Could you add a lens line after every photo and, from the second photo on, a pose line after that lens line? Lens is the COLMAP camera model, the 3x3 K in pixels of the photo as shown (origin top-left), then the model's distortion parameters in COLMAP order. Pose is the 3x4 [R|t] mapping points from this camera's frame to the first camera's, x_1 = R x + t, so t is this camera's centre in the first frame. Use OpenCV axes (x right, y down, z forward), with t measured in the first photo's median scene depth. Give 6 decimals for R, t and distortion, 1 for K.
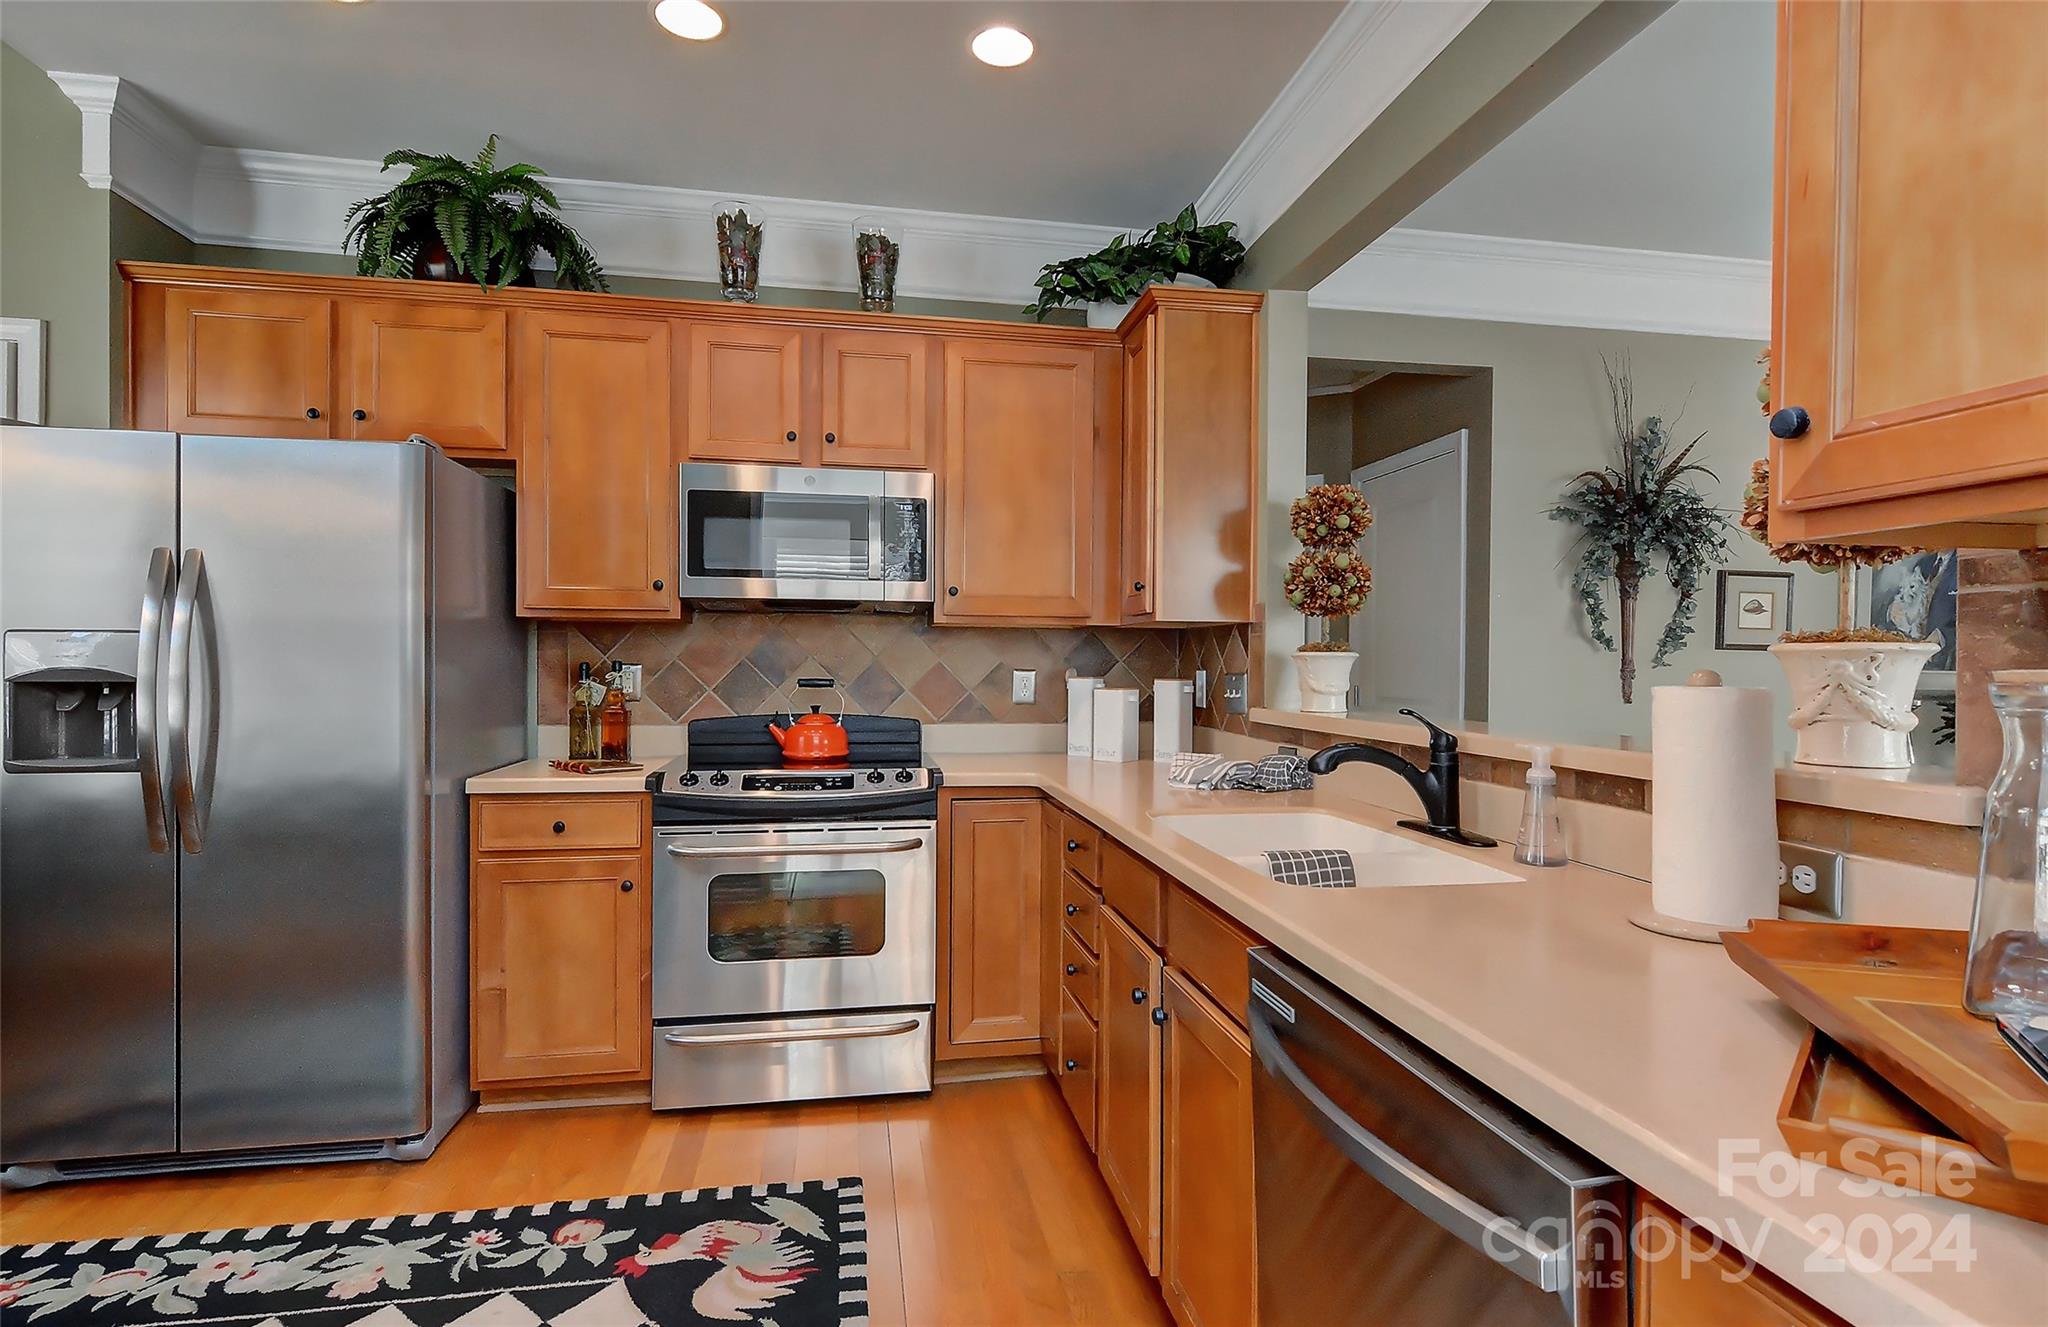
lens RADIAL K [[1020.7, 0, 1024.0], [0, 1020.7, 663.5], [0, 0, 1]] dist [0.004514, 0.000381]
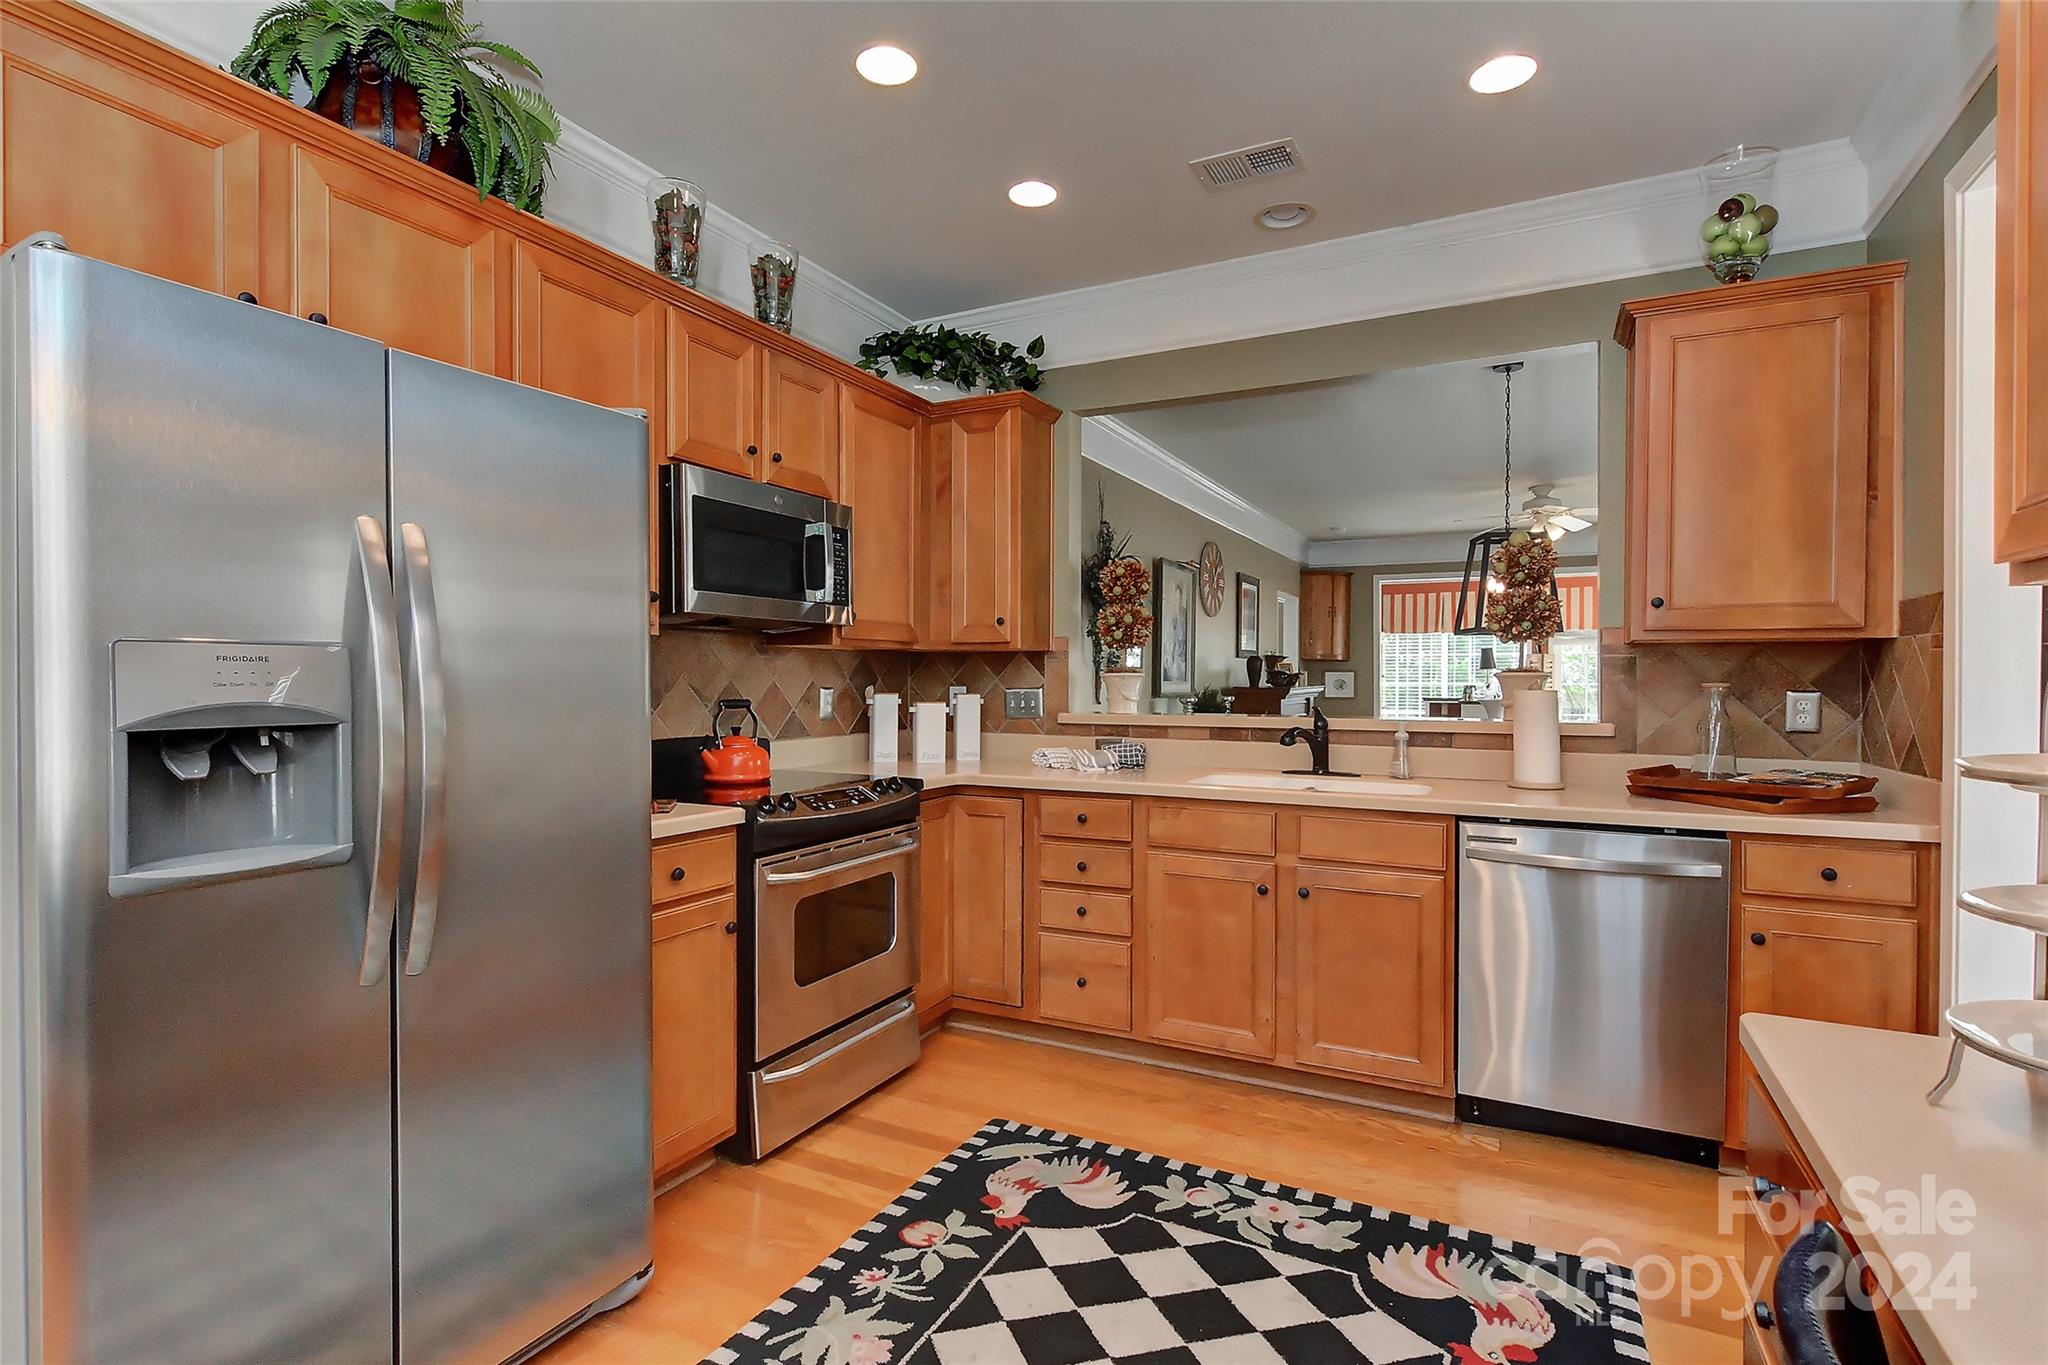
lens RADIAL K [[998.5, 0, 1024.0], [0, 998.5, 682.5], [0, 0, 1]] dist [0.000709, 0.000126]
pose [[0.602480, -0.007536, 0.798099, -1.131140], [0.002376, 0.999968, 0.007649, -0.011504], [-0.798131, -0.002712, 0.602478, 0.295676]]
